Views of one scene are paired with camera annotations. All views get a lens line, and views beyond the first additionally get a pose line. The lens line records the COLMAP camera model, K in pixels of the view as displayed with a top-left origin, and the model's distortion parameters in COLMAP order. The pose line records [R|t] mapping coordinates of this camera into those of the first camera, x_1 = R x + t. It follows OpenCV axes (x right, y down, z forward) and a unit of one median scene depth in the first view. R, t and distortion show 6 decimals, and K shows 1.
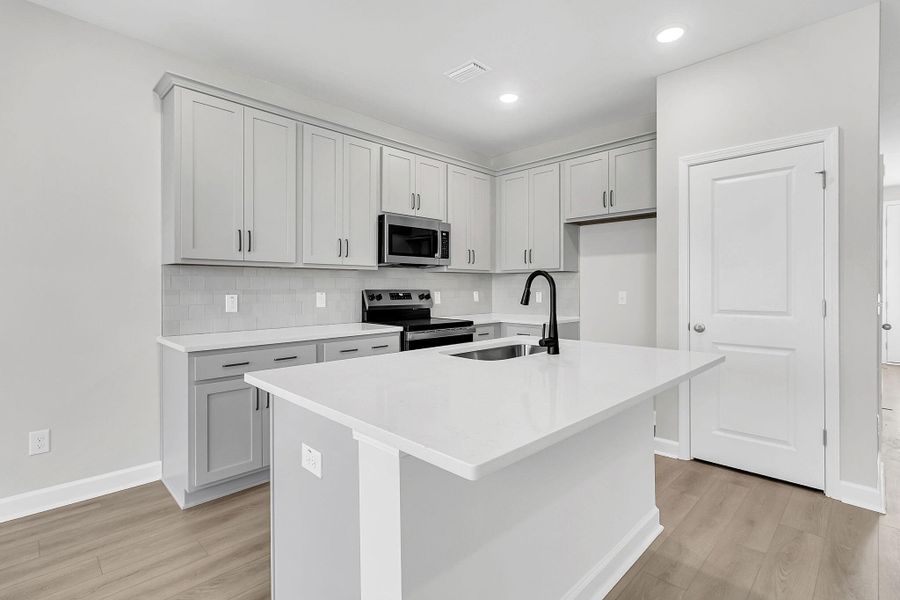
lens RADIAL K [[432.9, 0, 454.9], [0, 432.9, 287.3], [0, 0, 1]] dist [0.026770, -0.000083]
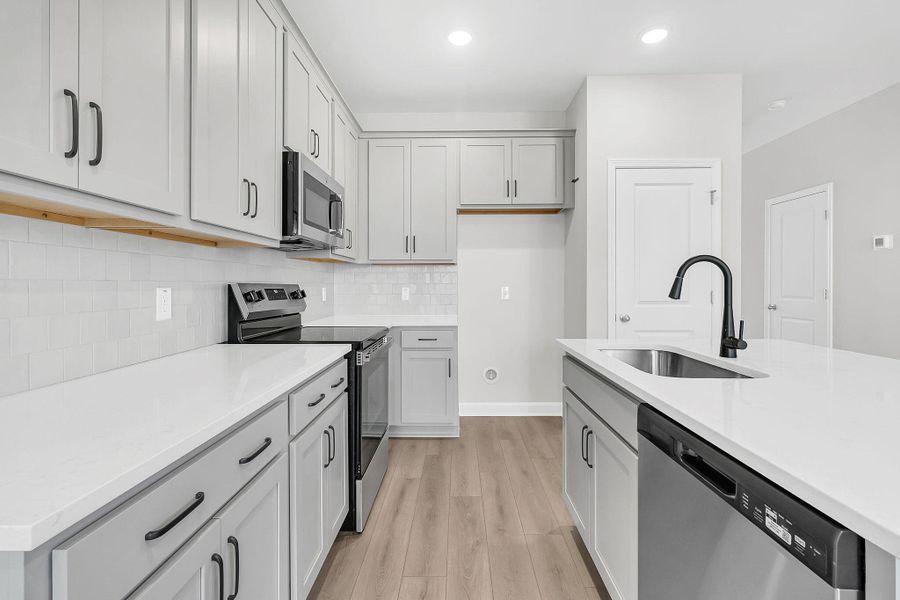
lens RADIAL K [[420.6, 0, 453.8], [0, 420.6, 283.4], [0, 0, 1]] dist [-0.000665, 0.000117]
pose [[0.722500, 0.002481, 0.691366, -0.396355], [0.001279, 0.999987, -0.004925, 0.009090], [-0.691369, 0.004443, 0.722488, 0.447797]]
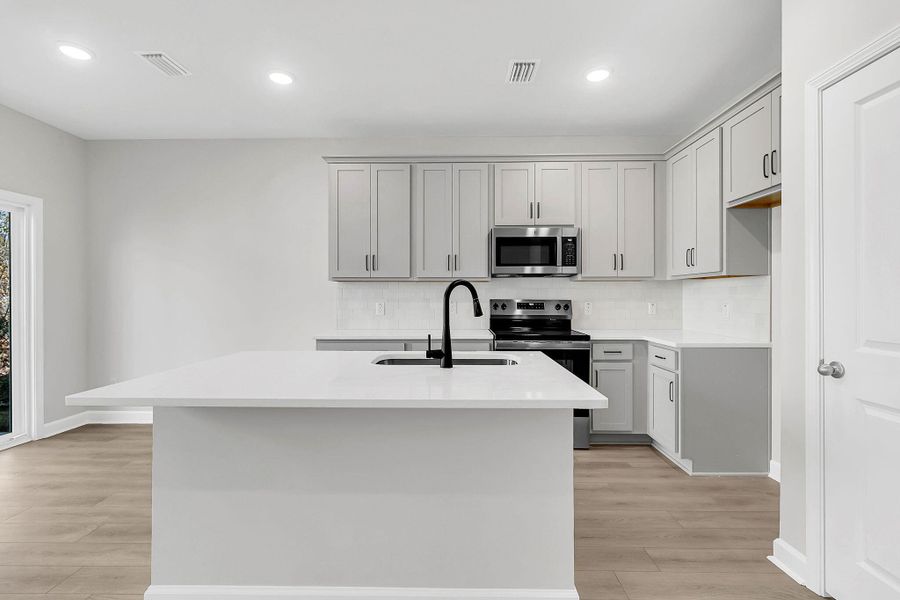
lens RADIAL K [[419.8, 0, 450.0], [0, 419.8, 300.0], [0, 0, 1]] dist [-0.001889, -0.000161]
pose [[0.686883, 0.008140, -0.726722, 0.509210], [-0.002383, 0.999957, 0.008947, -0.001852], [0.726764, -0.004414, 0.686873, 0.219133]]
